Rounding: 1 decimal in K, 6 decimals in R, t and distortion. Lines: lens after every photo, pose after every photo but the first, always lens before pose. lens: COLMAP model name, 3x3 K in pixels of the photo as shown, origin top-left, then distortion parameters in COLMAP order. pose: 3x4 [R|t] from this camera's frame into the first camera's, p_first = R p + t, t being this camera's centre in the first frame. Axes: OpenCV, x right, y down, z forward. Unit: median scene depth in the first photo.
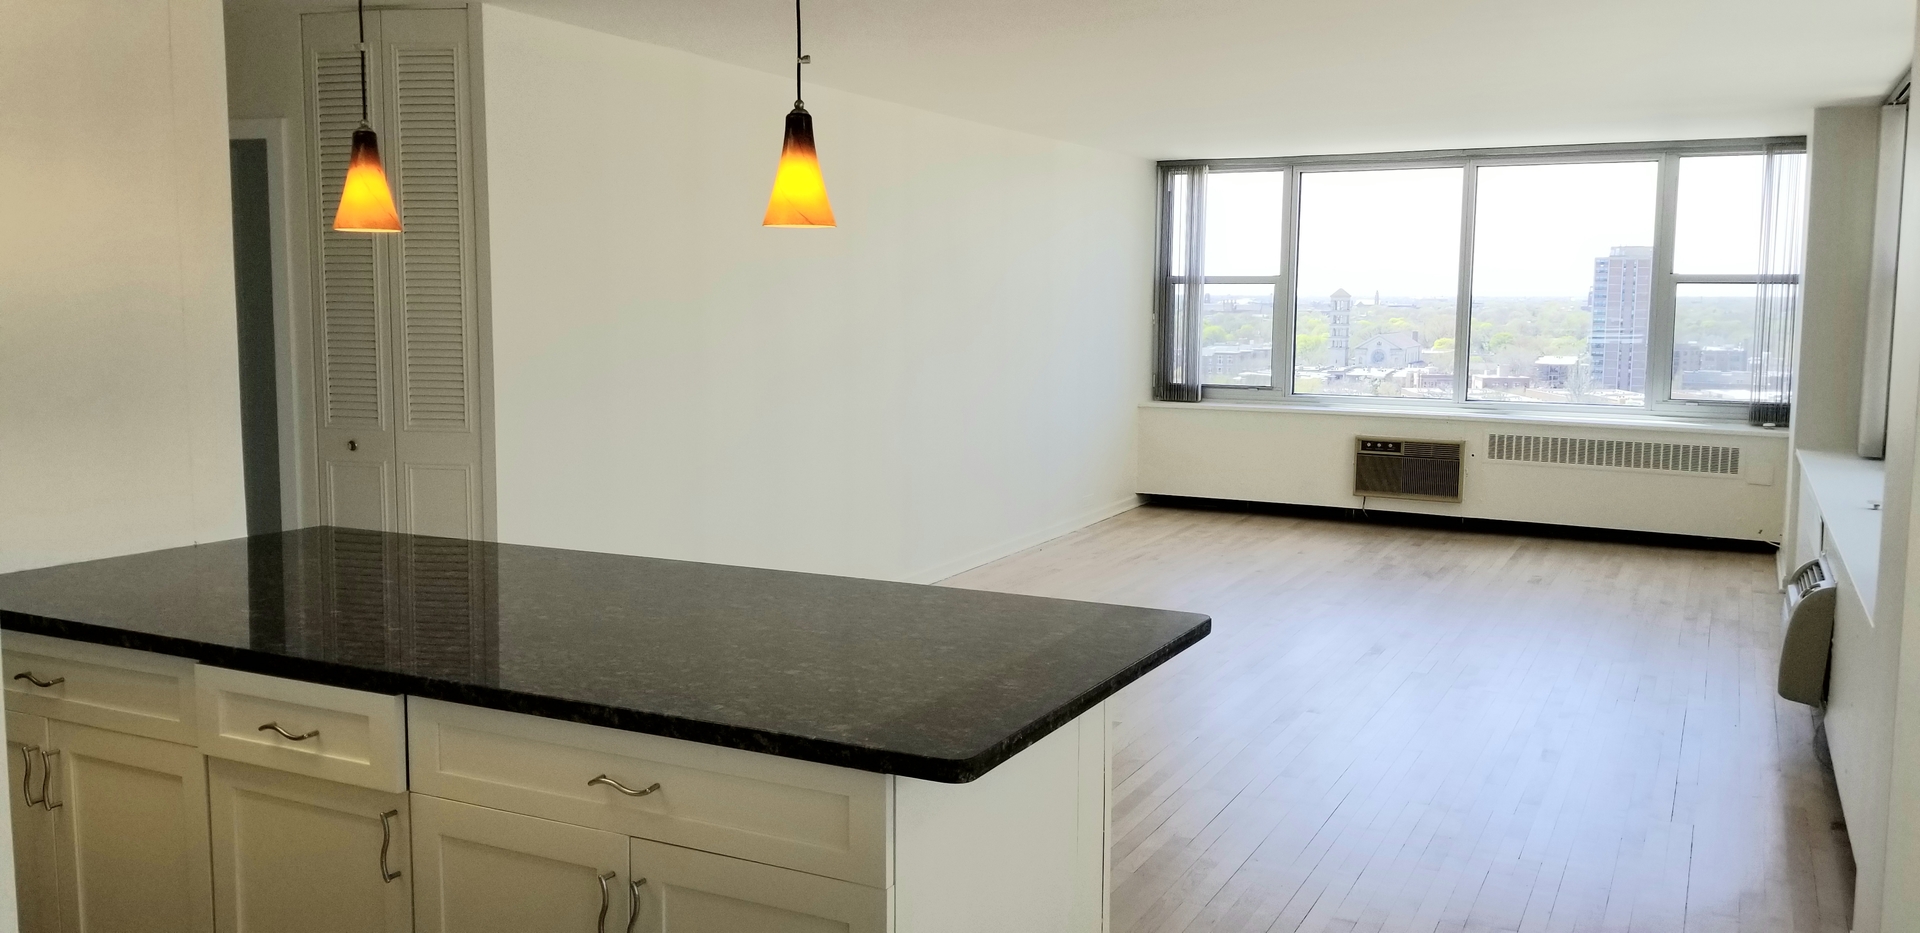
lens RADIAL K [[1498.4, 0, 967.5], [0, 1498.4, 469.3], [0, 0, 1]] dist [0.076880, -0.127497]
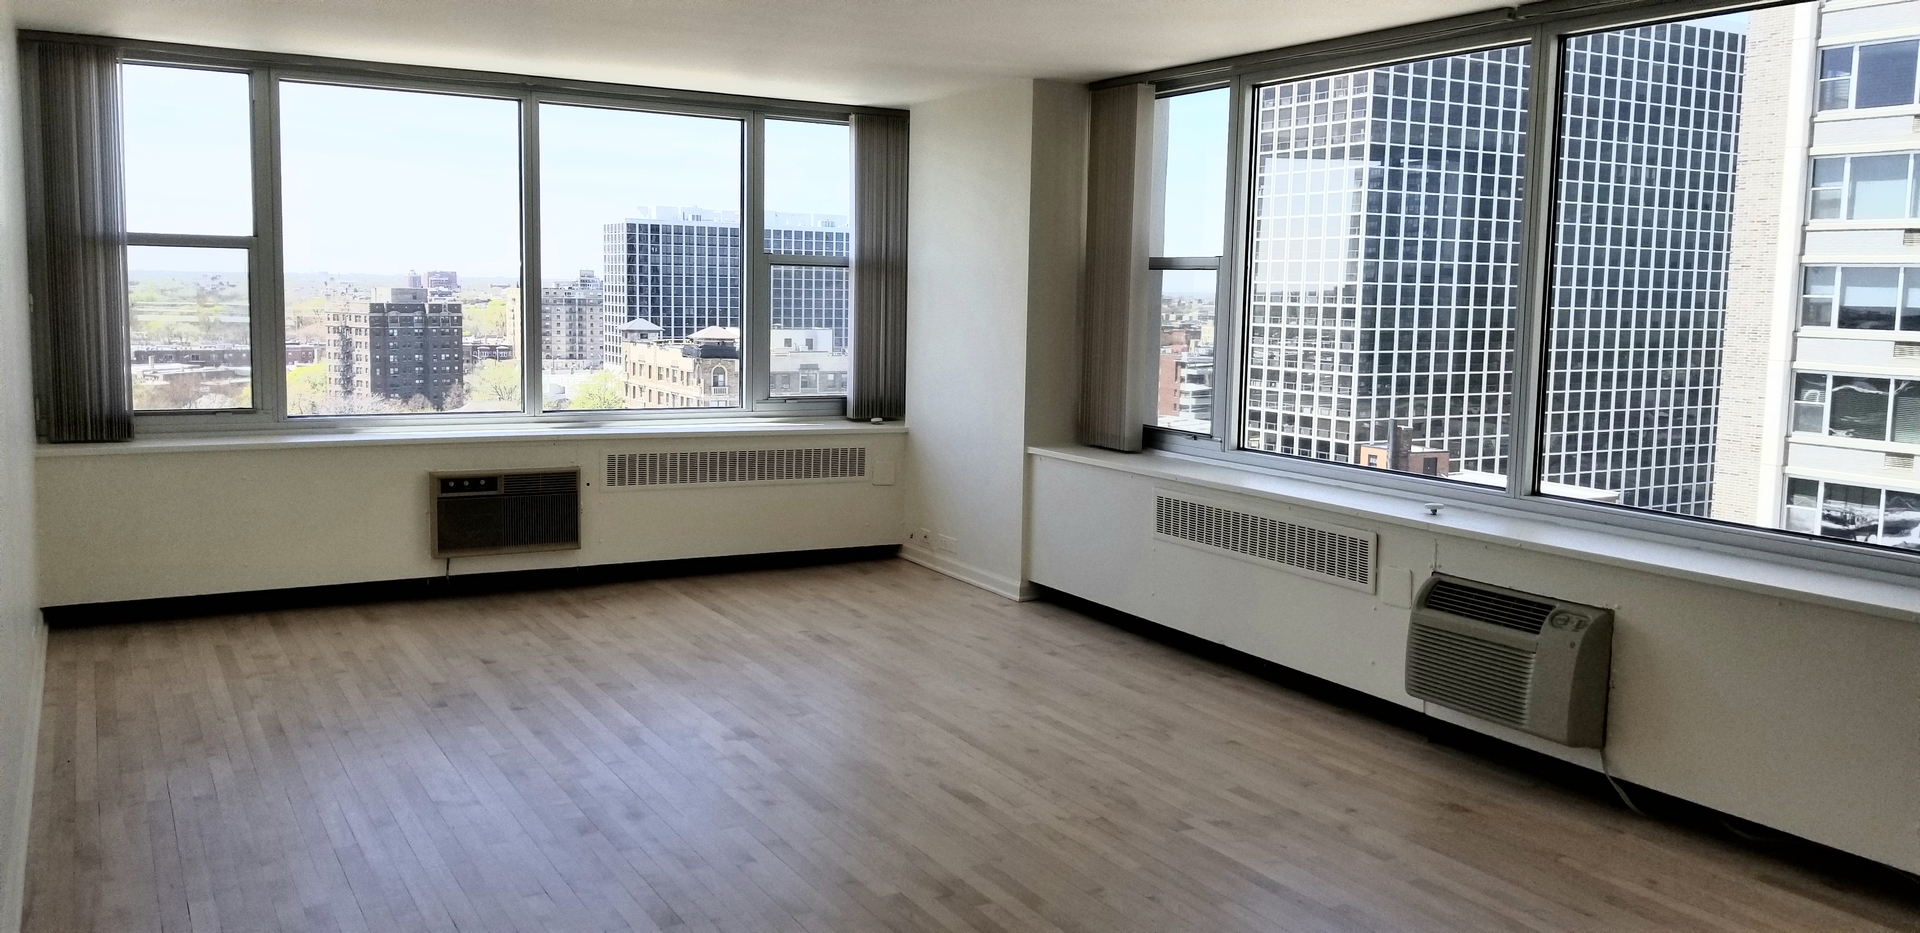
lens RADIAL K [[1498.4, 0, 961.1], [0, 1498.4, 451.9], [0, 0, 1]] dist [0.076880, -0.127497]
pose [[0.506722, -0.088930, 0.857511, -0.213402], [0.081996, 0.995128, 0.054748, -0.050129], [-0.858201, 0.042570, 0.511545, 0.433431]]
